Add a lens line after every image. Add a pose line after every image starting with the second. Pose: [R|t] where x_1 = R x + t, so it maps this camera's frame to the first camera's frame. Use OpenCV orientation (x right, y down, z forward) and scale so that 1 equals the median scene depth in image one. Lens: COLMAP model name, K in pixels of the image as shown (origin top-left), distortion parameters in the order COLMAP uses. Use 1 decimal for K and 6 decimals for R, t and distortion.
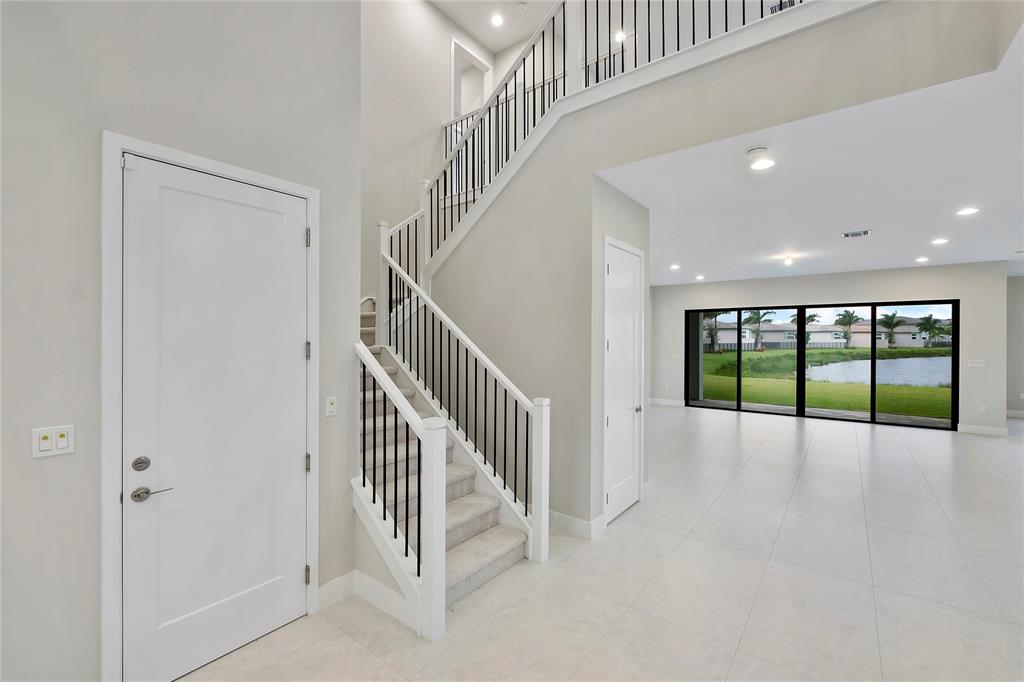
lens RADIAL K [[432.3, 0, 513.8], [0, 432.3, 337.1], [0, 0, 1]] dist [-0.004839, -0.000593]
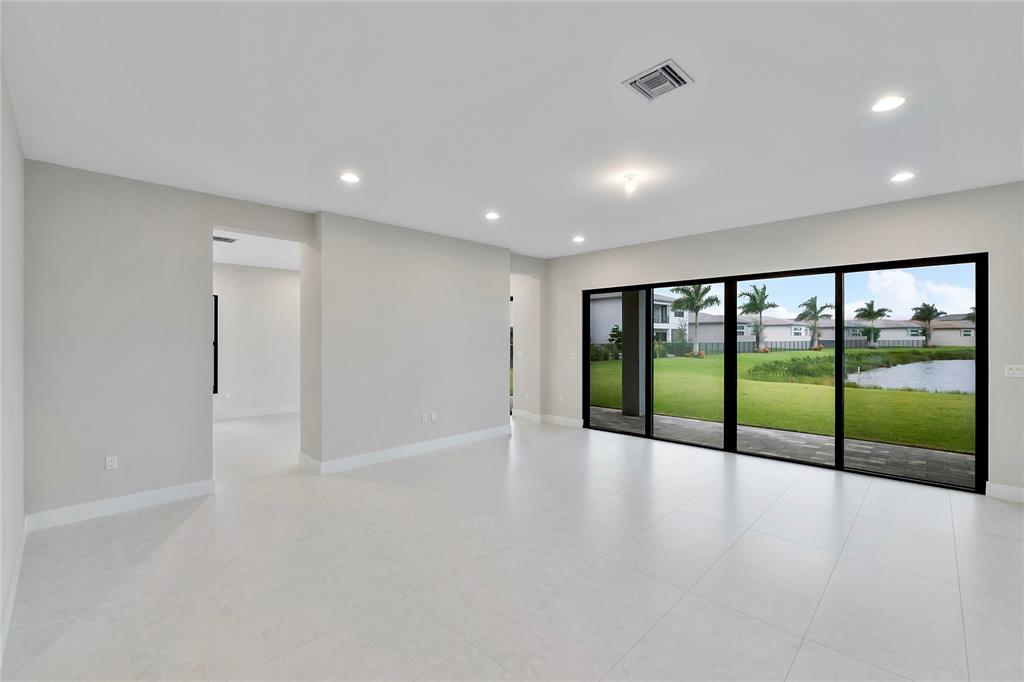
lens RADIAL K [[437.1, 0, 512.5], [0, 437.1, 333.5], [0, 0, 1]] dist [-0.008011, -0.000080]
pose [[0.993600, -0.003545, -0.112903, 0.211573], [0.002939, 0.999980, -0.005541, 0.006280], [0.112921, 0.005174, 0.993591, 0.164561]]
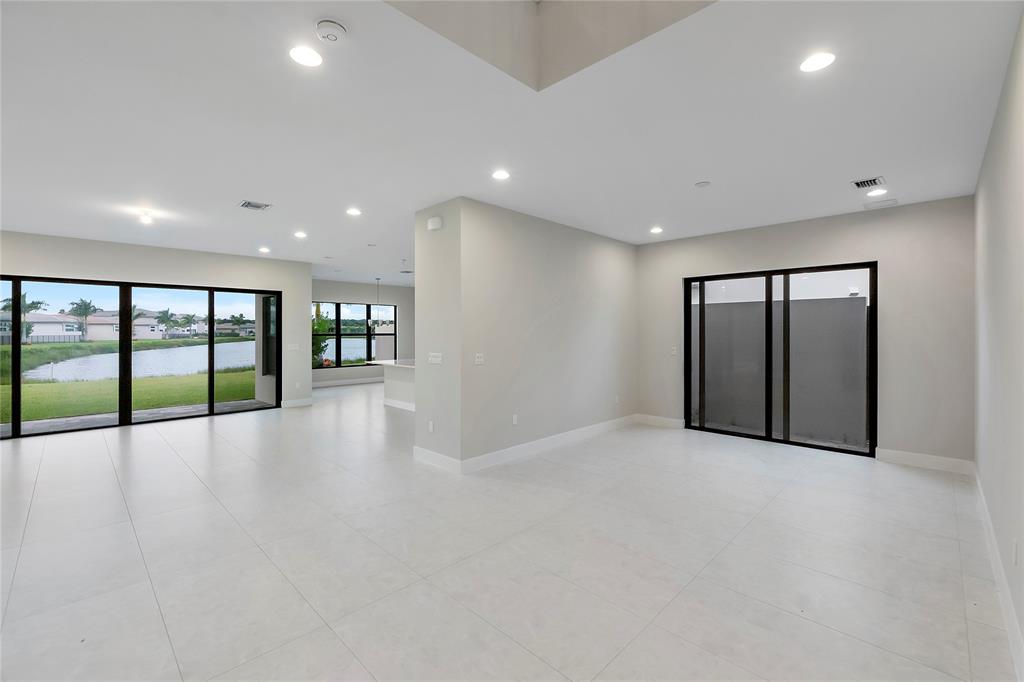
lens RADIAL K [[432.3, 0, 513.8], [0, 432.3, 337.1], [0, 0, 1]] dist [-0.004839, -0.000593]
pose [[0.114392, -0.014194, 0.993334, -0.012603], [-0.002647, 0.999890, 0.014592, 0.006090], [-0.993432, -0.004299, 0.114342, 0.109110]]
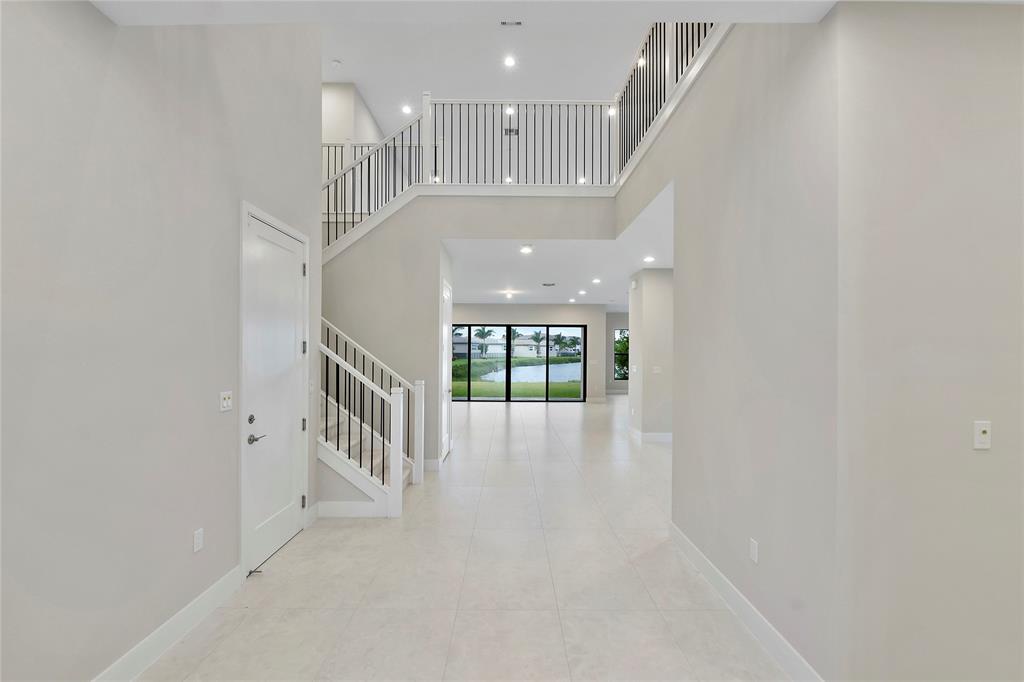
lens RADIAL K [[442.5, 0, 512.0], [0, 442.5, 341.0], [0, 0, 1]] dist [-0.016483, -0.000034]
pose [[0.787456, 0.016874, 0.616139, -0.116723], [-0.007116, 0.999807, -0.018287, 0.004341], [-0.616329, 0.010016, 0.787425, -0.083508]]
